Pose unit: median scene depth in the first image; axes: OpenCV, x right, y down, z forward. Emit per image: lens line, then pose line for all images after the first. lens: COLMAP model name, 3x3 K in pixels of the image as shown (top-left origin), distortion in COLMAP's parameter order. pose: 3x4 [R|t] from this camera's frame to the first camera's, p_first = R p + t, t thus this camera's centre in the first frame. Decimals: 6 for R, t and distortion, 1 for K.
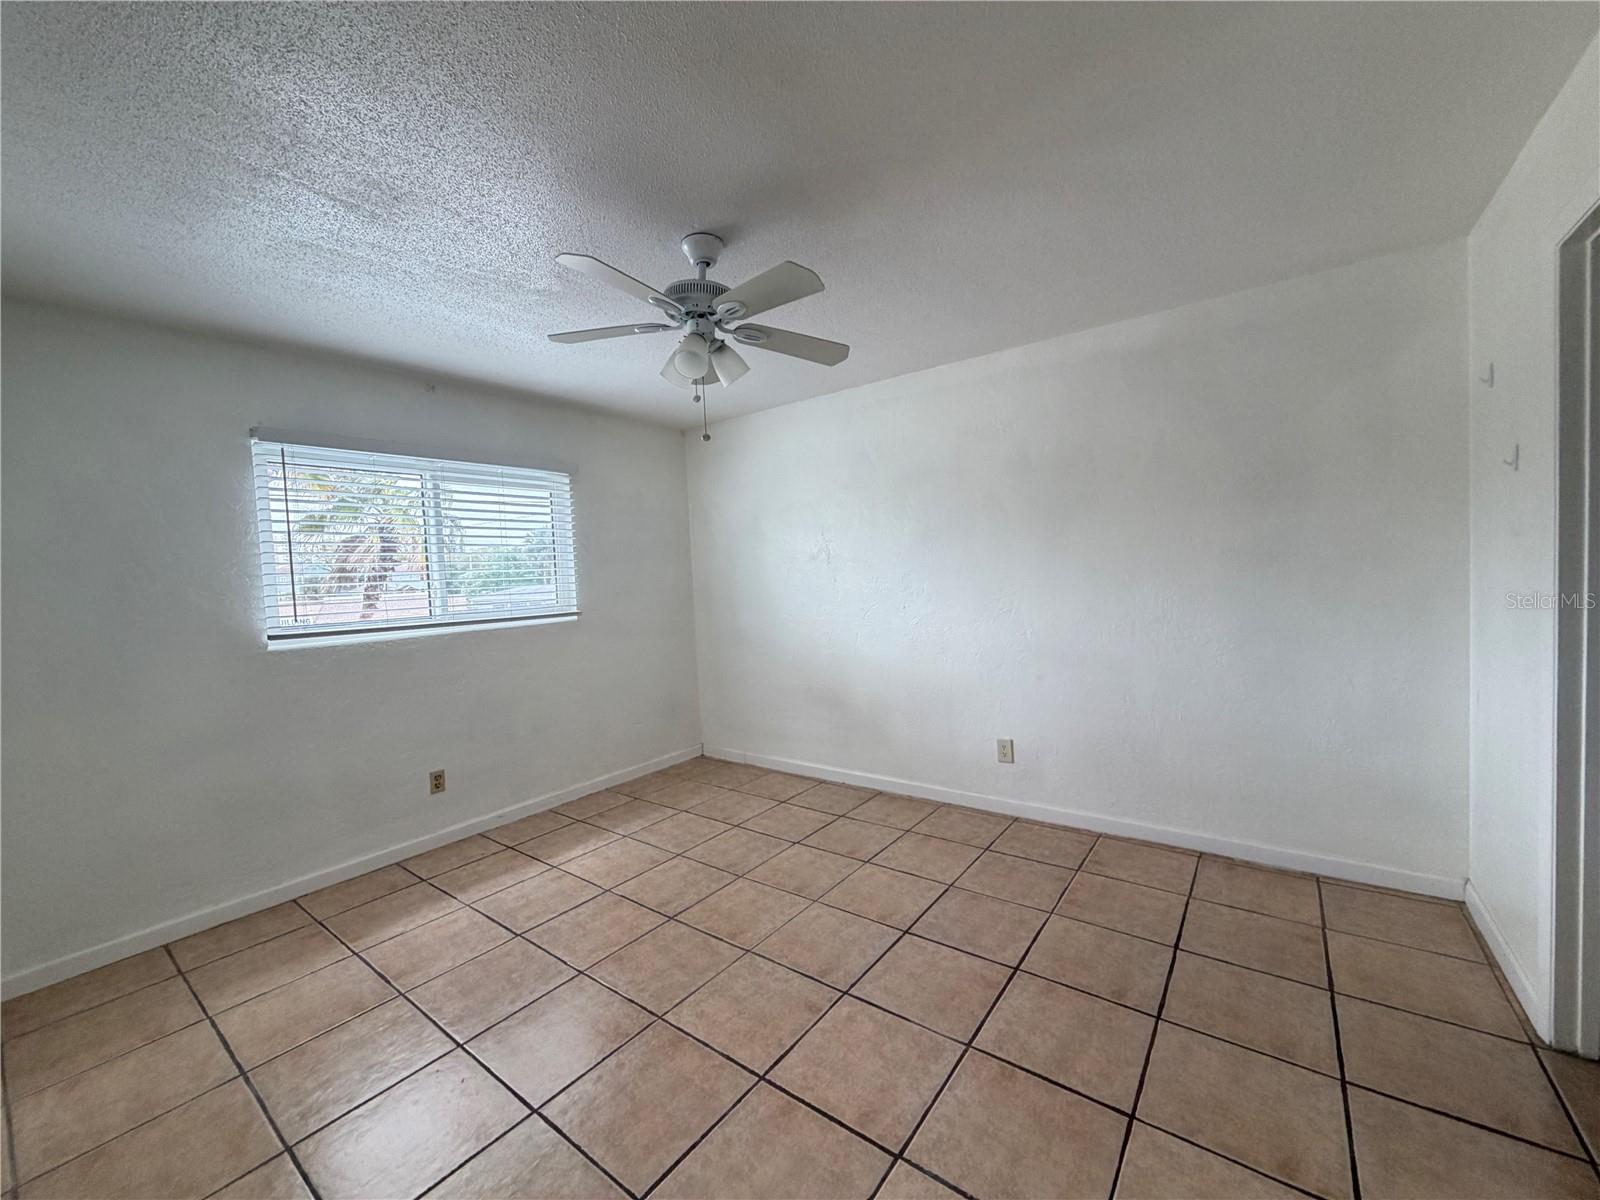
lens RADIAL K [[637.3, 0, 796.9], [0, 637.3, 600.6], [0, 0, 1]] dist [-0.000150, 0.000083]
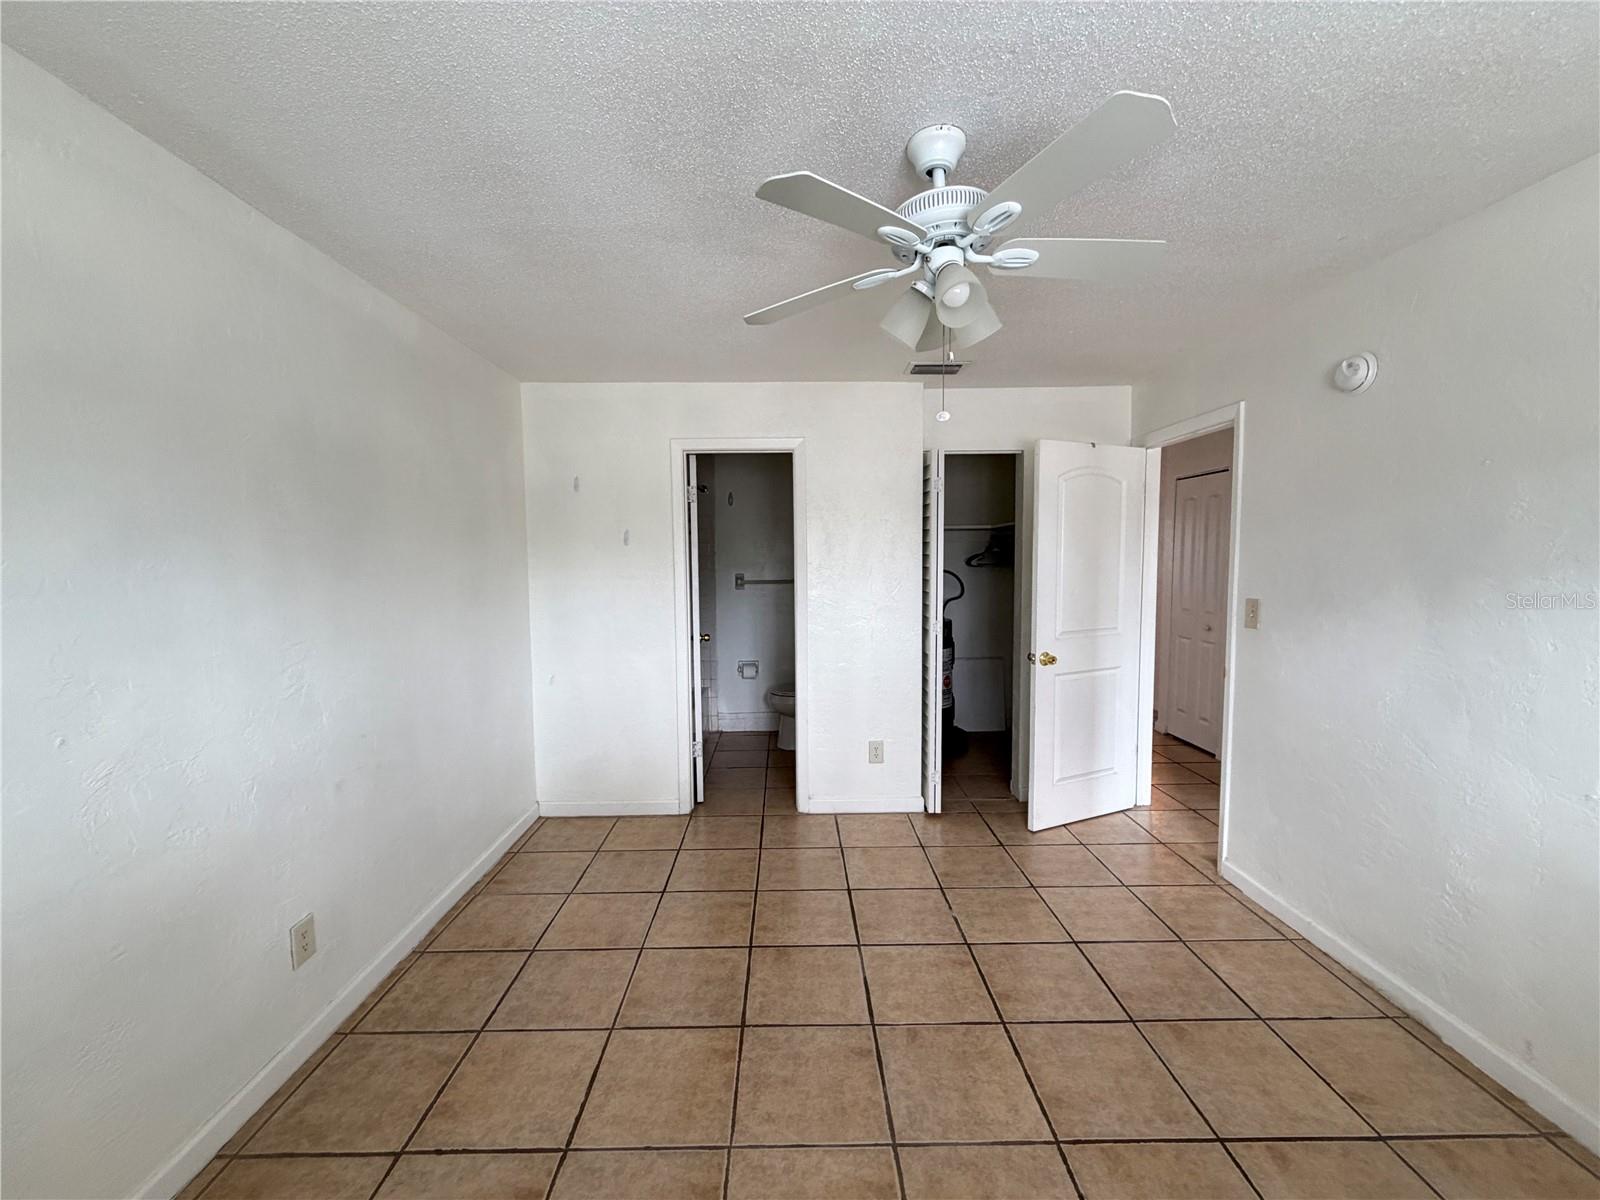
lens RADIAL K [[637.3, 0, 796.9], [0, 637.3, 600.6], [0, 0, 1]] dist [-0.000150, 0.000083]
pose [[-0.609587, -0.004977, 0.792704, -0.544317], [0.071031, 0.995615, 0.060874, -0.093151], [-0.789530, 0.093415, -0.606560, 1.404621]]
